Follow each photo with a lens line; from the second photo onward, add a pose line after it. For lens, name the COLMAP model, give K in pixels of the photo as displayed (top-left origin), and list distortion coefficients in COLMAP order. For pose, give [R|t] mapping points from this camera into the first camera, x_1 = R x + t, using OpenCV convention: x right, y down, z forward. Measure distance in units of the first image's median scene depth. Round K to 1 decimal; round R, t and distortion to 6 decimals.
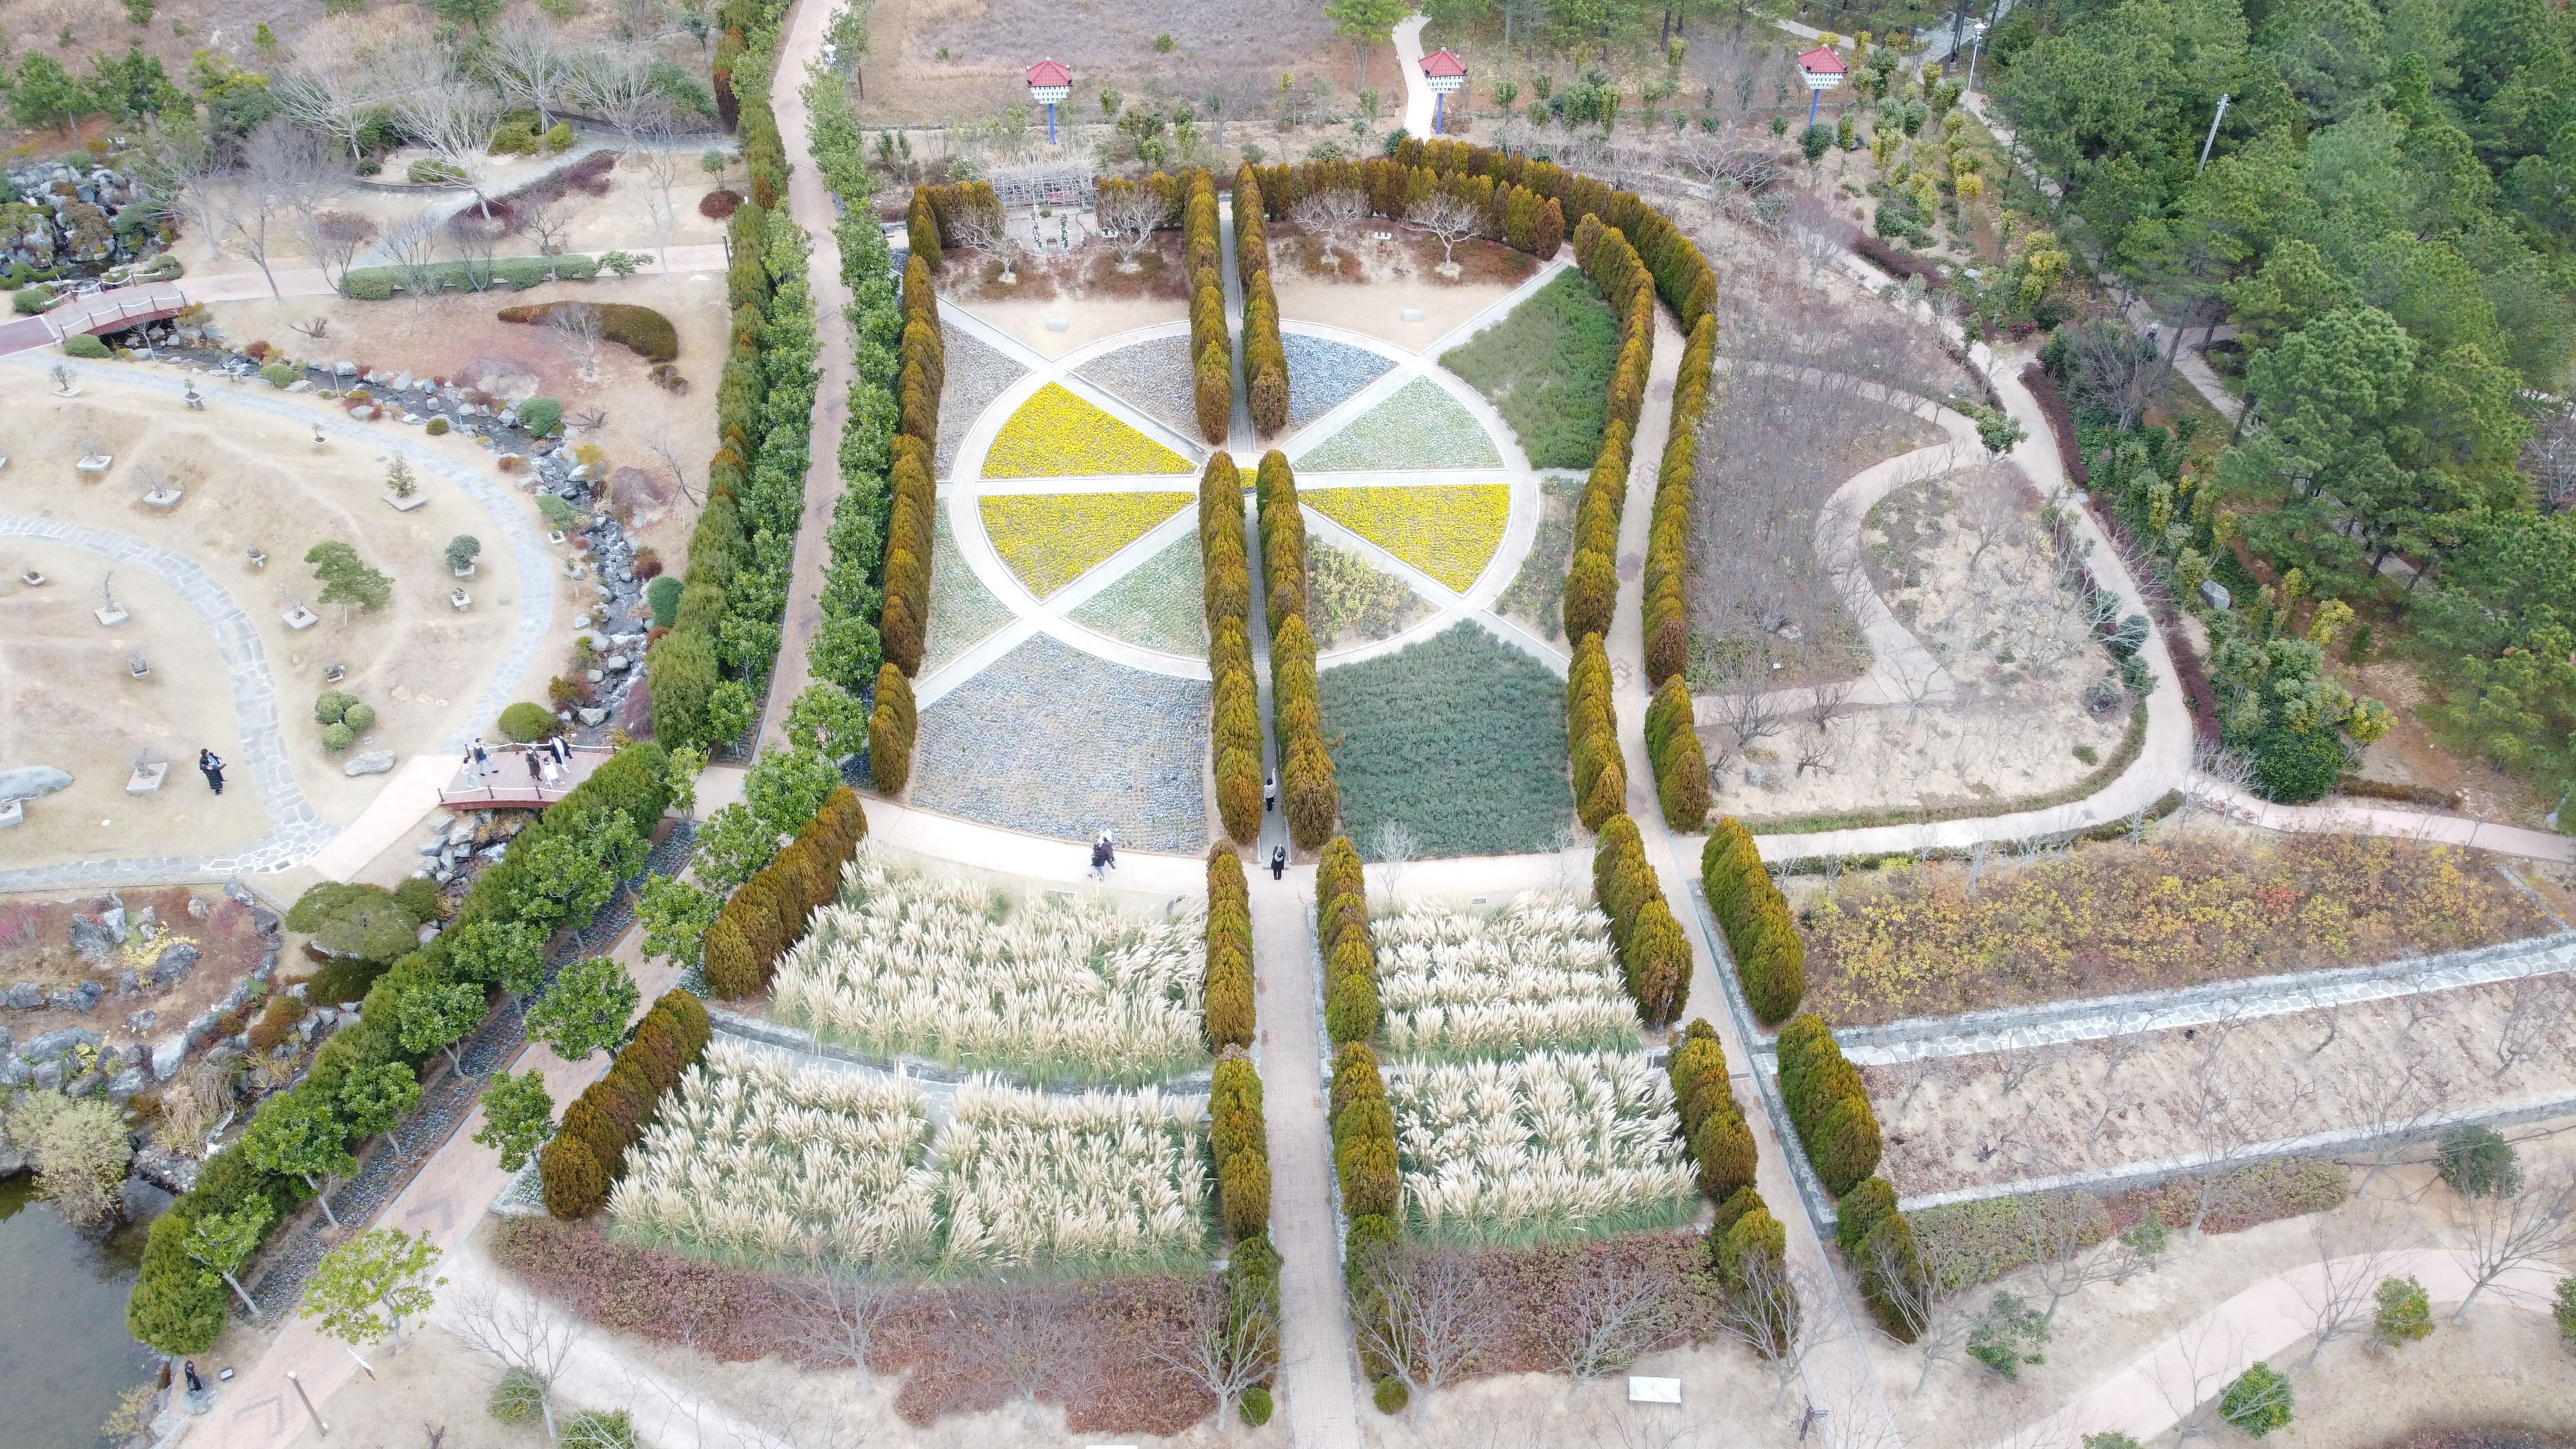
lens RADIAL K [[1954.6, 0, 1291.1], [0, 1954.6, 725.1], [0, 0, 1]] dist [-0.008802, 0.004735]
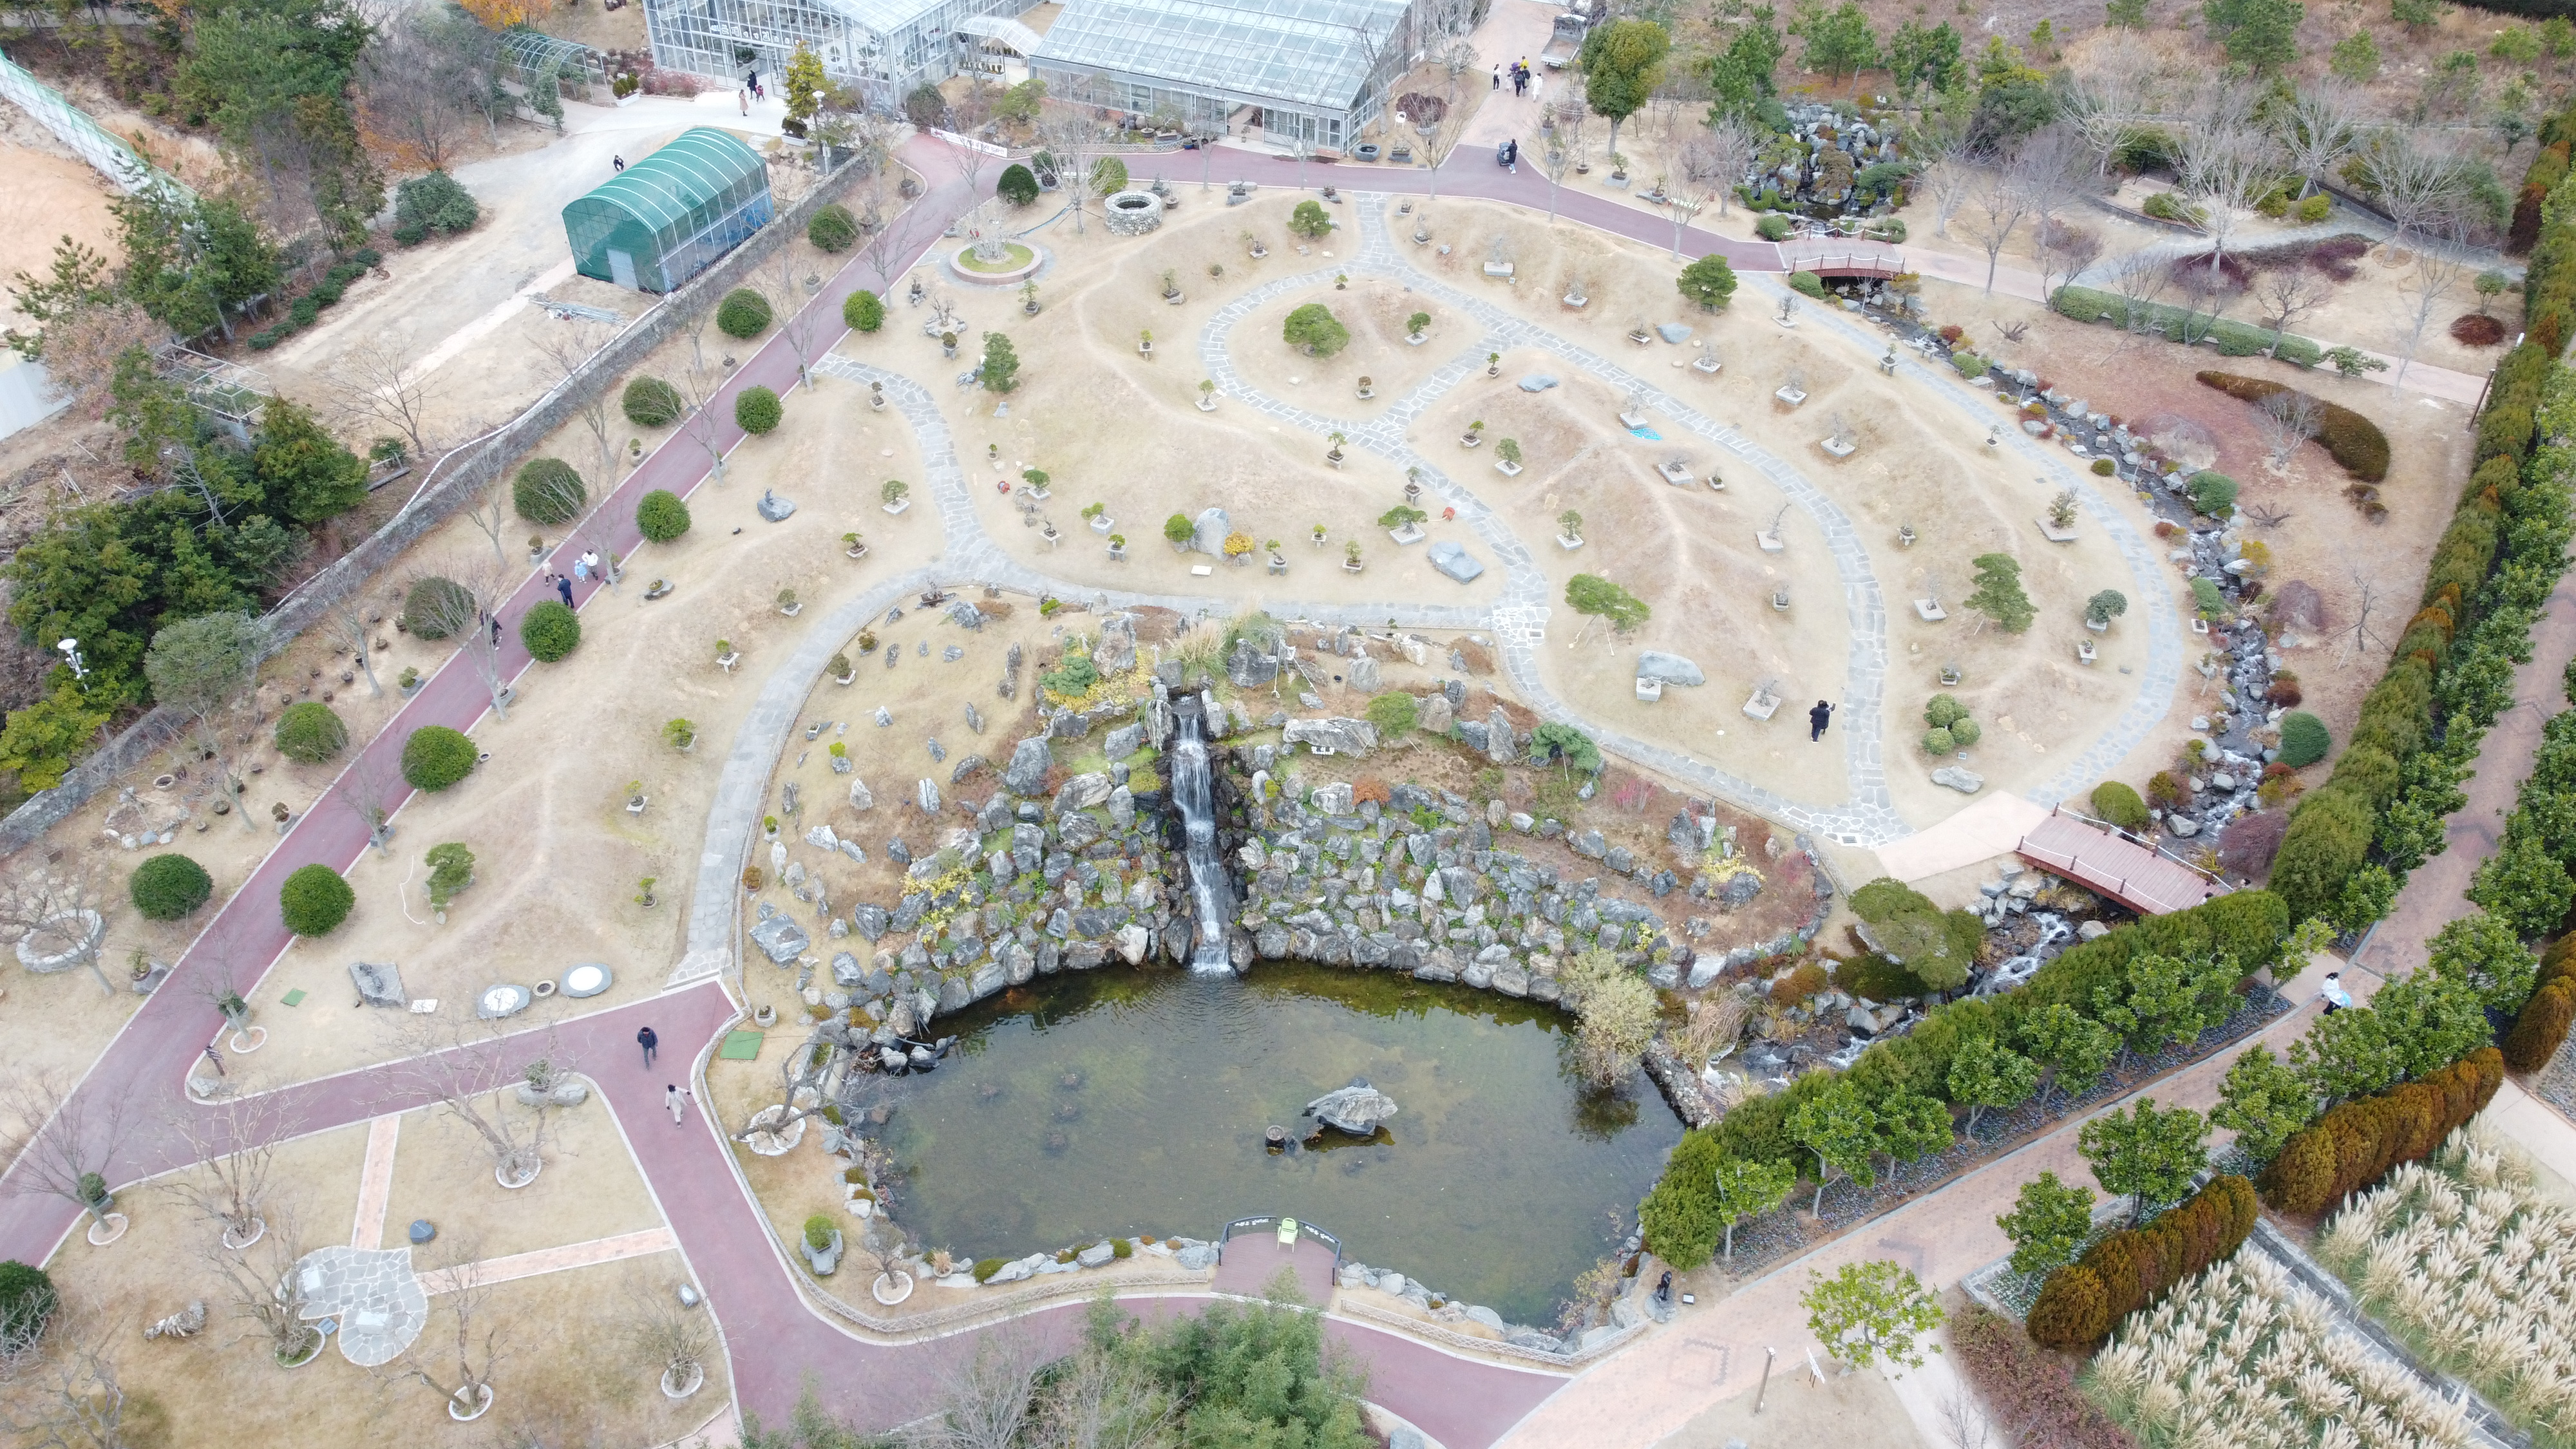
lens RADIAL K [[1954.6, 0, 1278.8], [0, 1954.6, 724.8], [0, 0, 1]] dist [-0.008802, 0.004735]
pose [[0.743024, 0.403624, -0.533857, -0.184145], [-0.404912, 0.906233, 0.121602, 0.011987], [0.532880, 0.125812, 0.836785, -0.015190]]
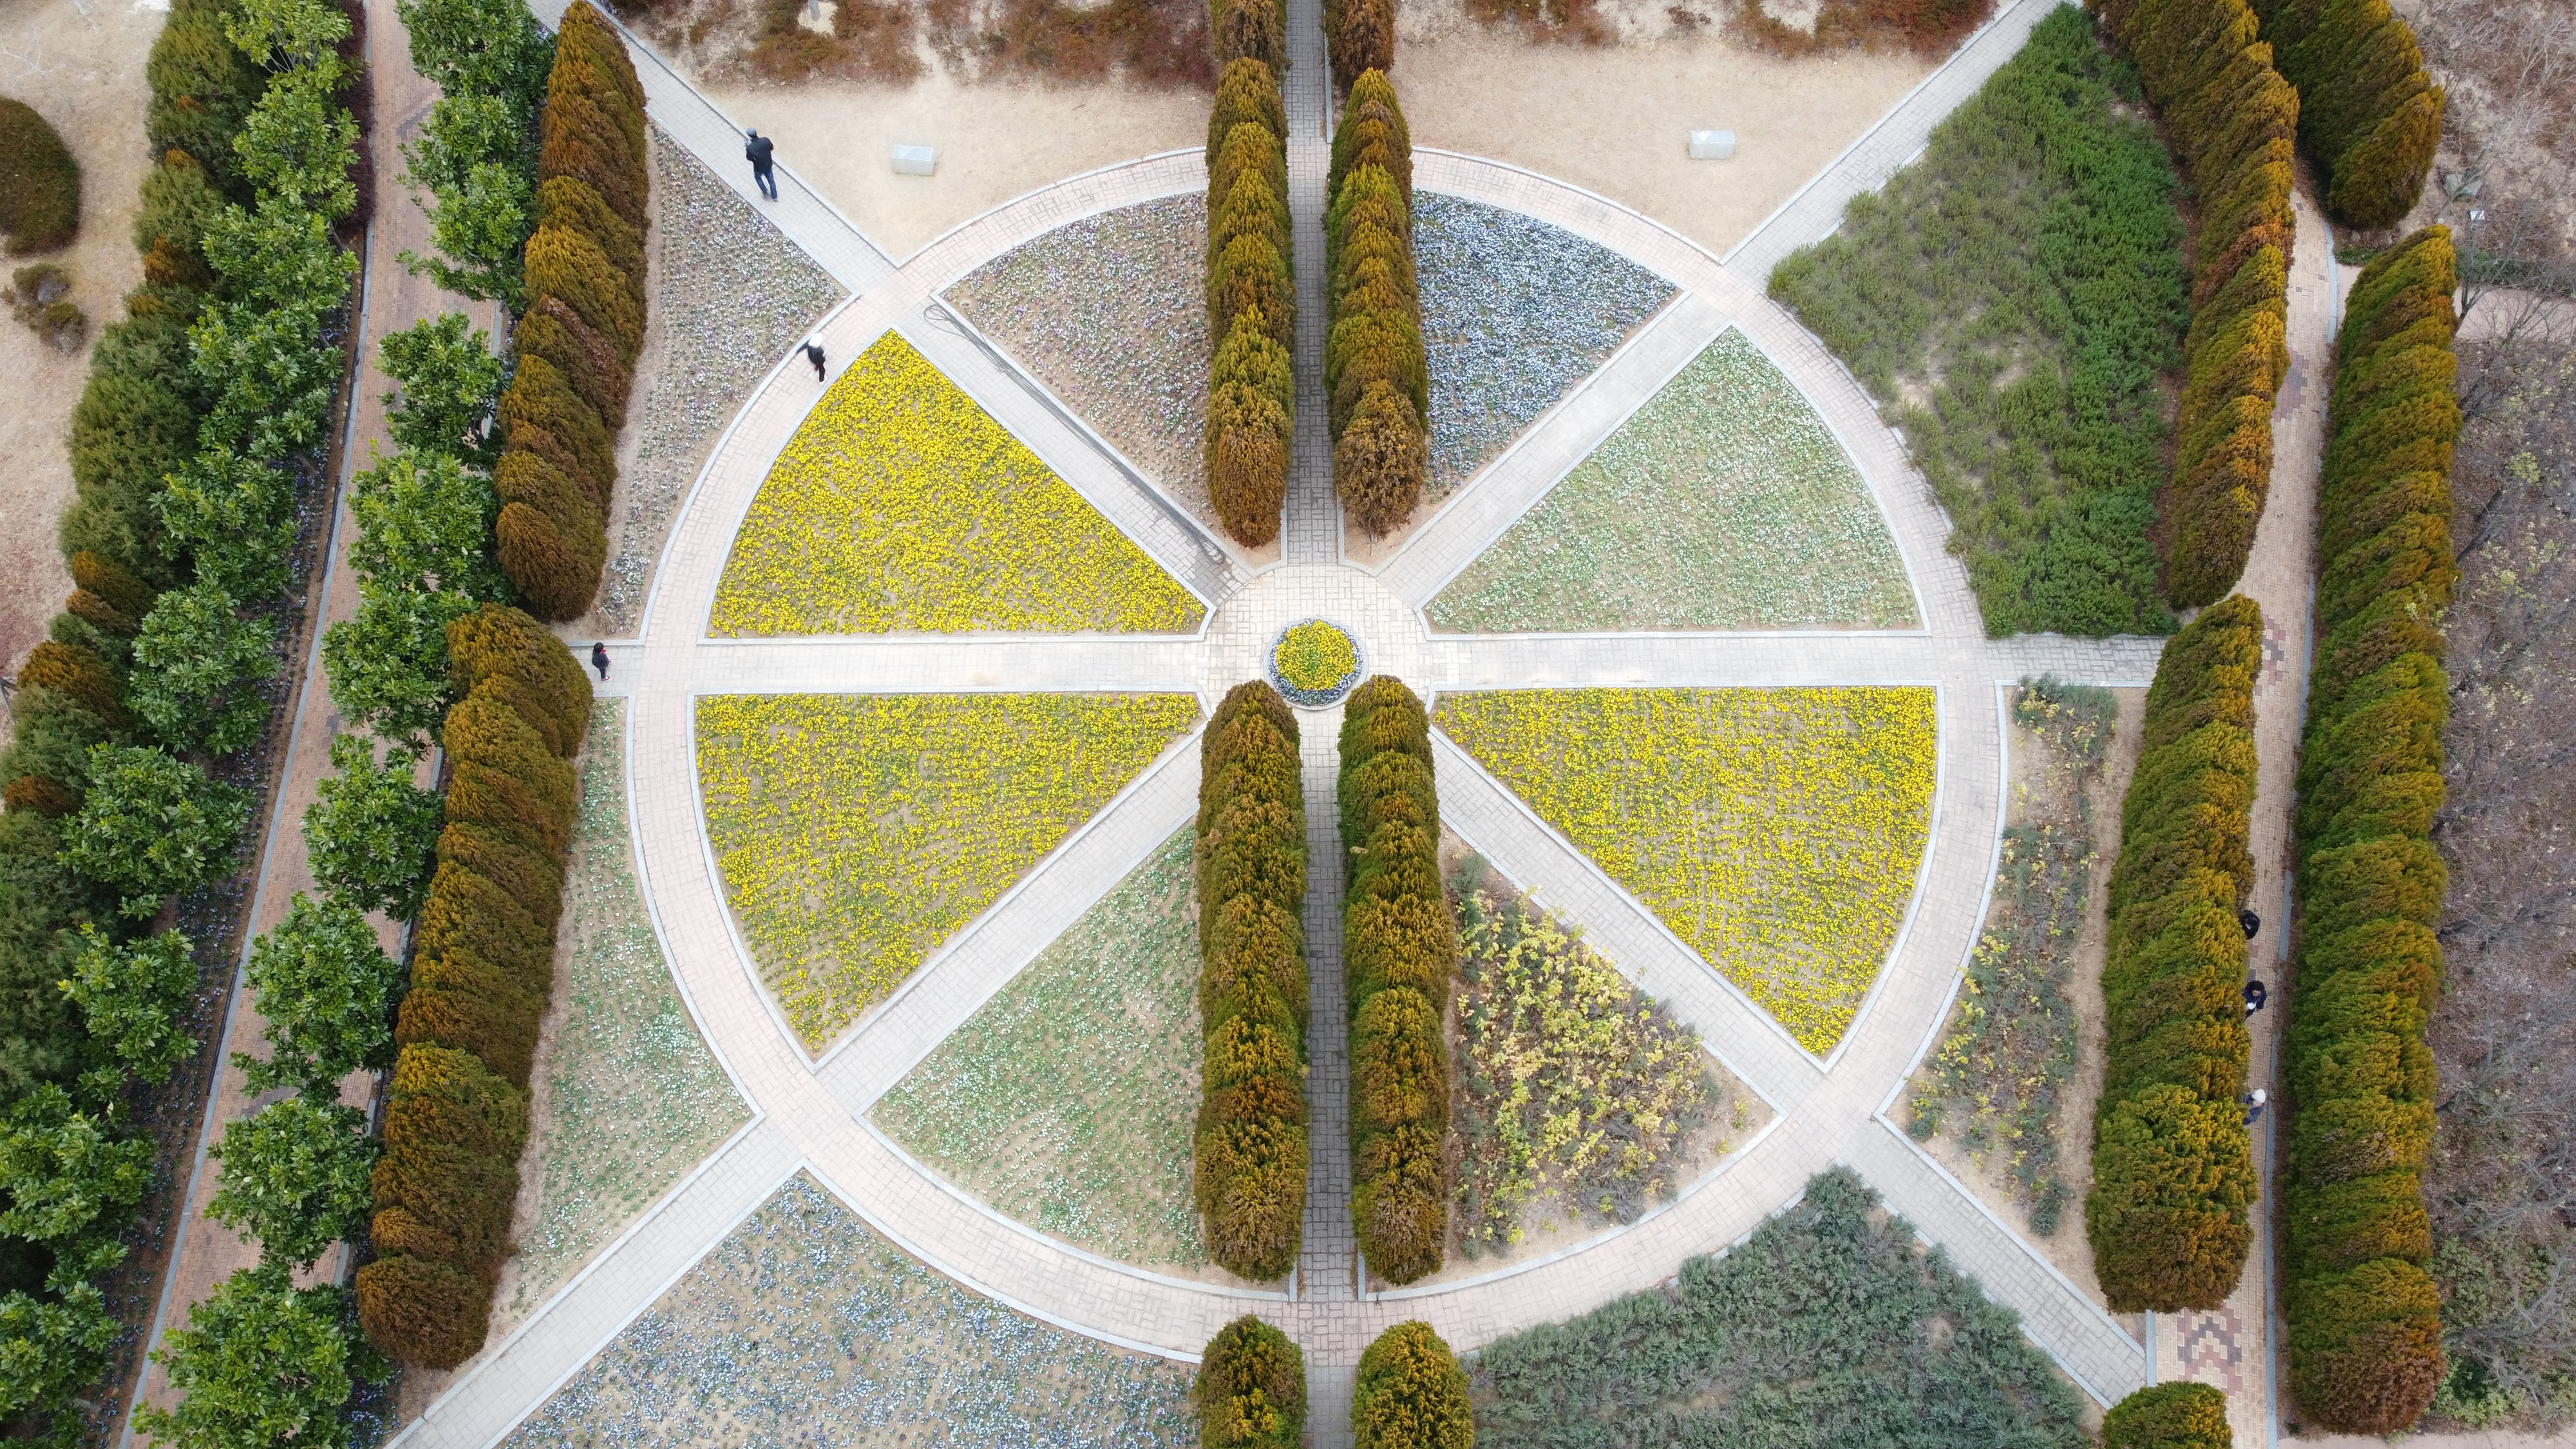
lens RADIAL K [[1954.6, 0, 1274.0], [0, 1954.6, 710.8], [0, 0, 1]] dist [-0.008802, 0.004735]
pose [[0.998072, 0.043755, -0.044022, -0.013883], [-0.027299, 0.946431, 0.321750, -0.261651], [0.055741, -0.319928, 0.945801, 0.610219]]
